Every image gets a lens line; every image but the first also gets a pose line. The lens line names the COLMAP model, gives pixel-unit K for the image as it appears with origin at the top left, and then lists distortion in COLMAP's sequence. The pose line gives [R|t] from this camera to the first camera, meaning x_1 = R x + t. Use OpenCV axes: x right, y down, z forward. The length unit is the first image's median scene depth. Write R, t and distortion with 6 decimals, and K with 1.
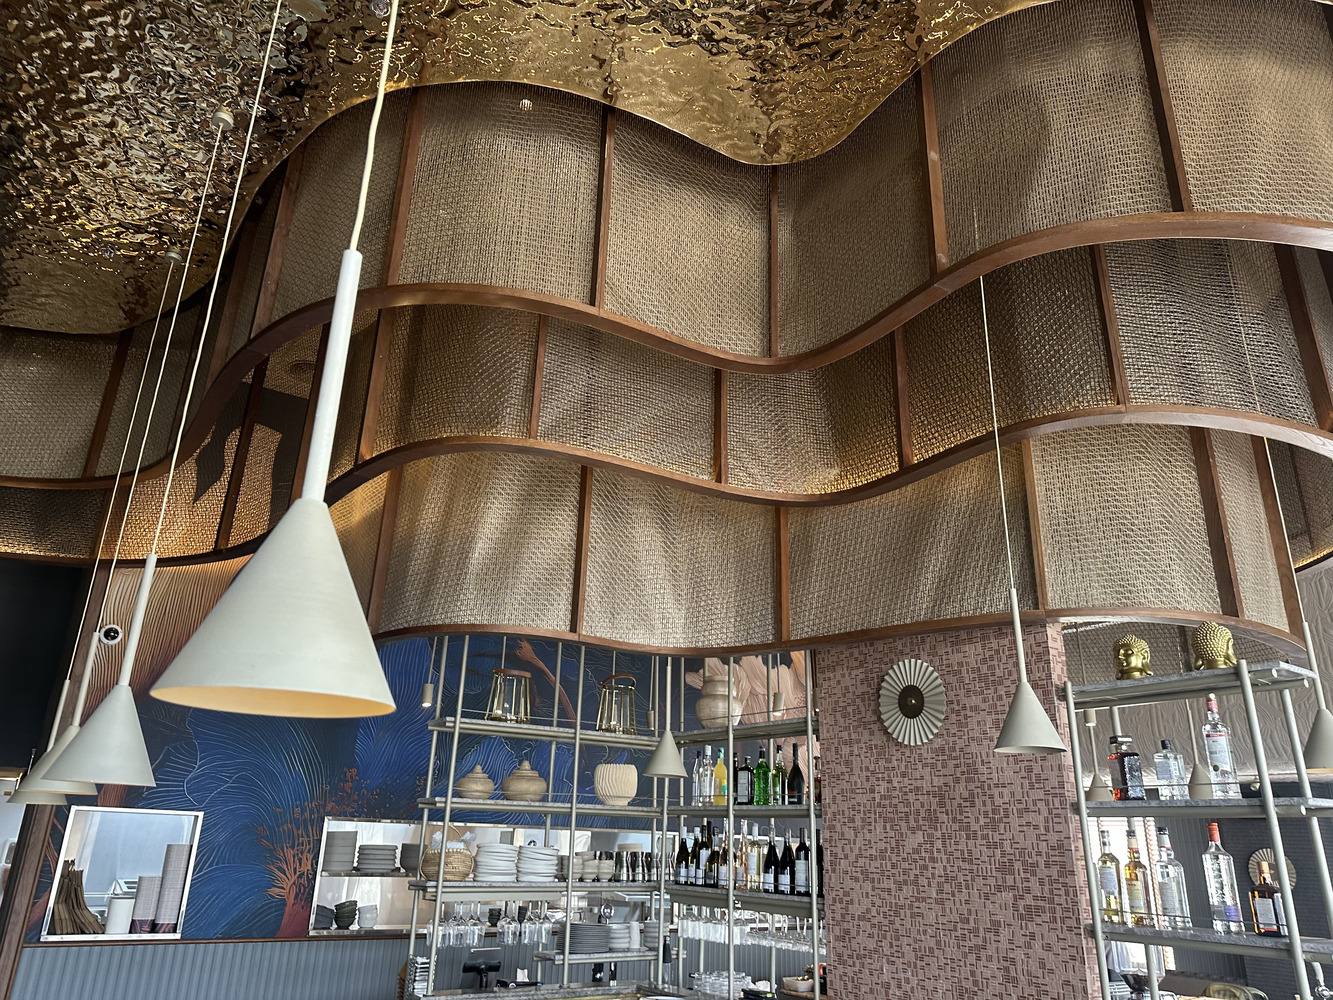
lens RADIAL K [[929.1, 0, 654.2], [0, 929.1, 489.8], [0, 0, 1]] dist [0.073592, -0.092396]
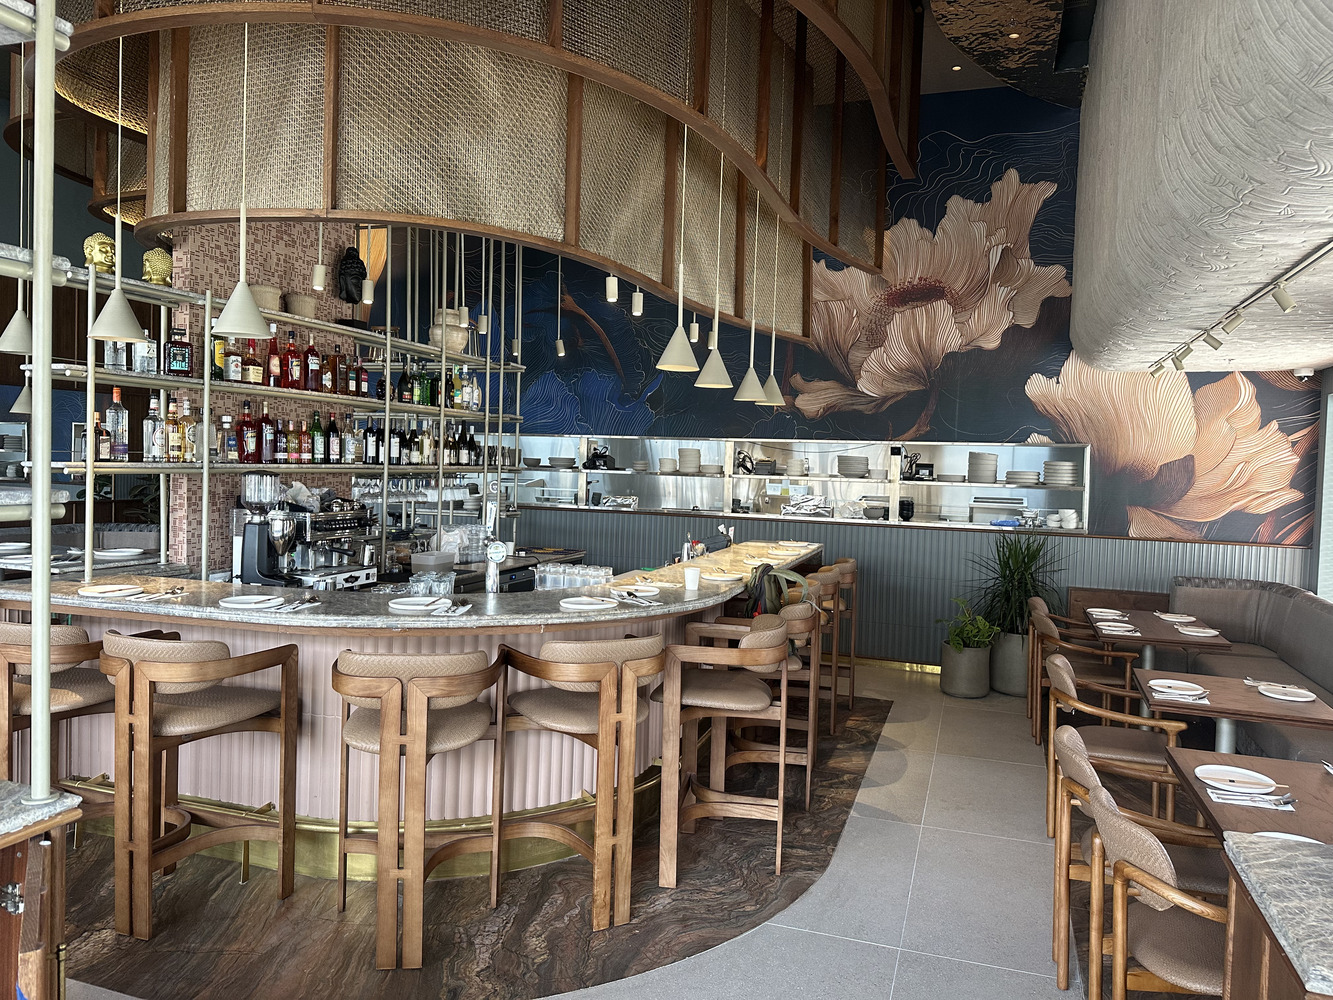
lens RADIAL K [[929.1, 0, 665.3], [0, 929.1, 492.6], [0, 0, 1]] dist [0.073592, -0.092396]
pose [[0.585705, 0.008513, -0.810480, 1.526030], [0.279149, 0.936651, 0.211569, 0.303057], [0.760937, -0.350162, 0.546225, 0.569923]]
